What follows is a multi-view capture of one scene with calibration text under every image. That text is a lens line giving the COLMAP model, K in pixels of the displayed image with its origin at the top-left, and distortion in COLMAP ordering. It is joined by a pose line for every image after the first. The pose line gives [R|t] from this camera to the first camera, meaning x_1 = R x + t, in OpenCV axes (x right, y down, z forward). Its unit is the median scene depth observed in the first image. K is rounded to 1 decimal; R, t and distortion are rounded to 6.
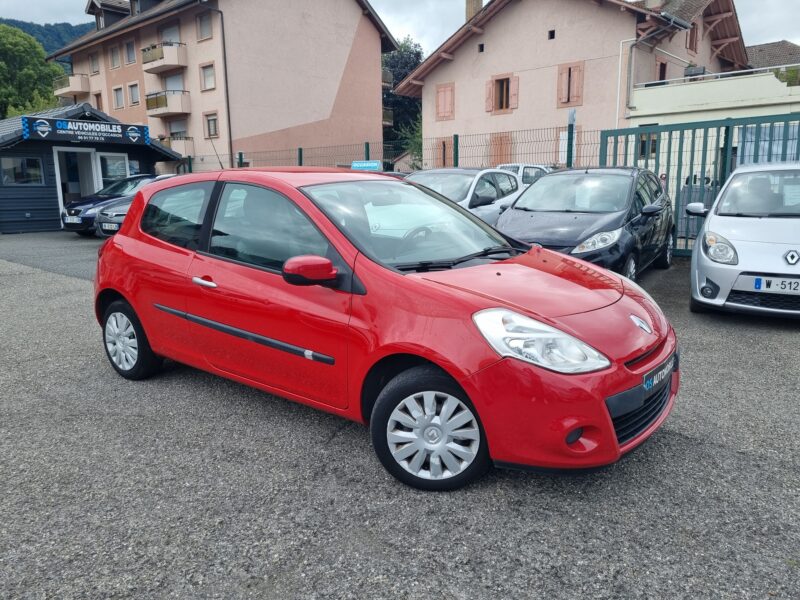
lens RADIAL K [[624.7, 0, 404.8], [0, 624.7, 297.9], [0, 0, 1]] dist [0.010528, 0.000452]
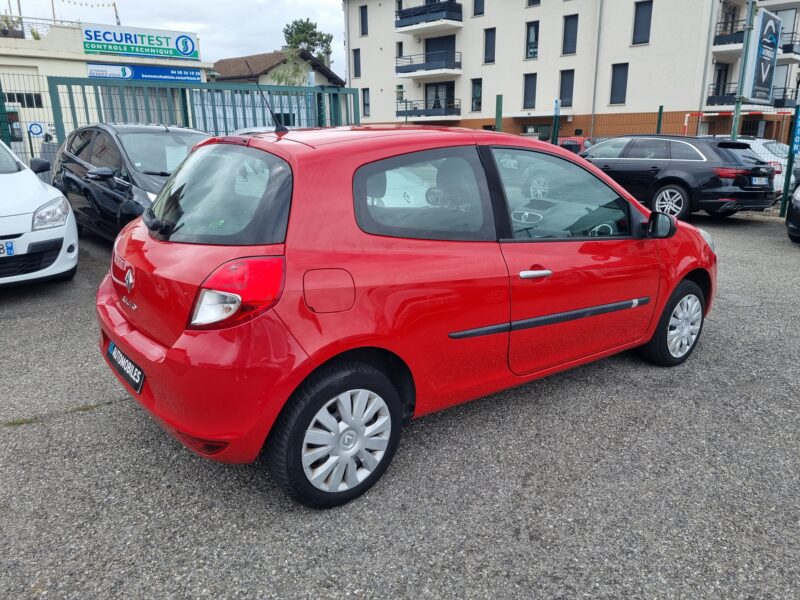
lens RADIAL K [[624.7, 0, 403.8], [0, 624.7, 303.8], [0, 0, 1]] dist [0.010528, 0.000452]
pose [[0.202512, -0.240130, 0.949382, -1.108244], [0.167239, 0.963708, 0.208080, -0.179494], [-0.964894, 0.116635, 0.235322, 0.964117]]
